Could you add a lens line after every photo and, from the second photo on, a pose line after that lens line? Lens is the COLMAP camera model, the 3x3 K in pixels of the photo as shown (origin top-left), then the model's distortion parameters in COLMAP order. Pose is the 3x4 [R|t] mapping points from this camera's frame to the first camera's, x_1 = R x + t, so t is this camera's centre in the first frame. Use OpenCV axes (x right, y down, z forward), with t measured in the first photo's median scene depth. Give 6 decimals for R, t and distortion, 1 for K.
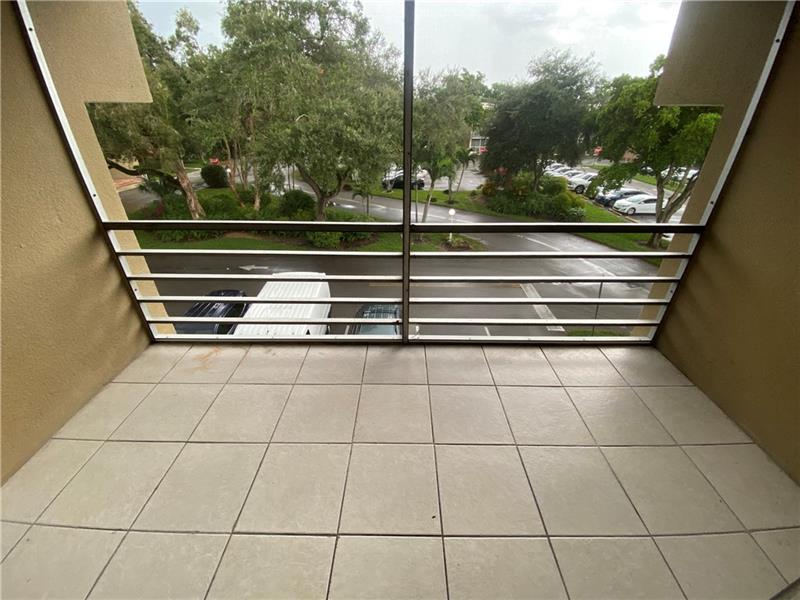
lens RADIAL K [[322.7, 0, 400.0], [0, 322.7, 300.0], [0, 0, 1]] dist [-0.017350, -0.000171]
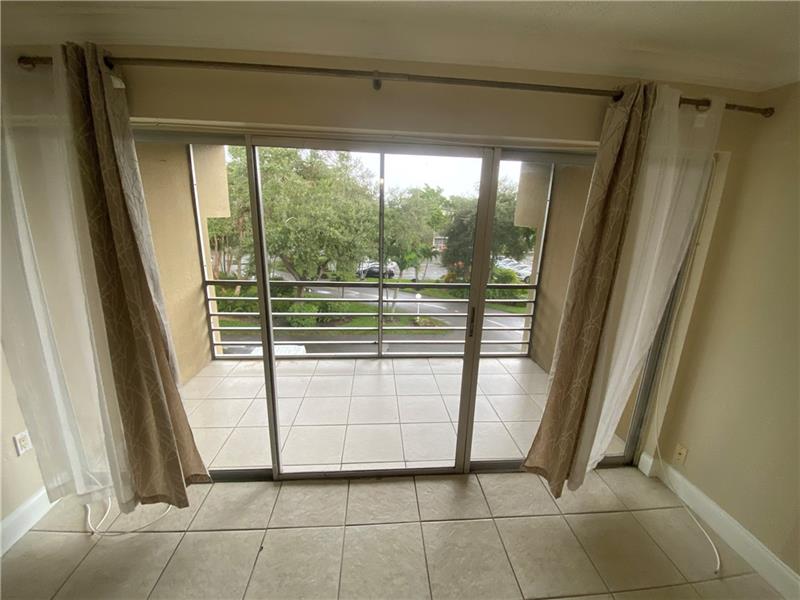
lens RADIAL K [[322.7, 0, 400.0], [0, 322.7, 300.0], [0, 0, 1]] dist [-0.017350, -0.000171]
pose [[0.996133, 0.004666, 0.087731, -0.003861], [0.019010, 0.963484, -0.267089, 0.043116], [-0.085774, 0.267724, 0.959670, -0.092822]]
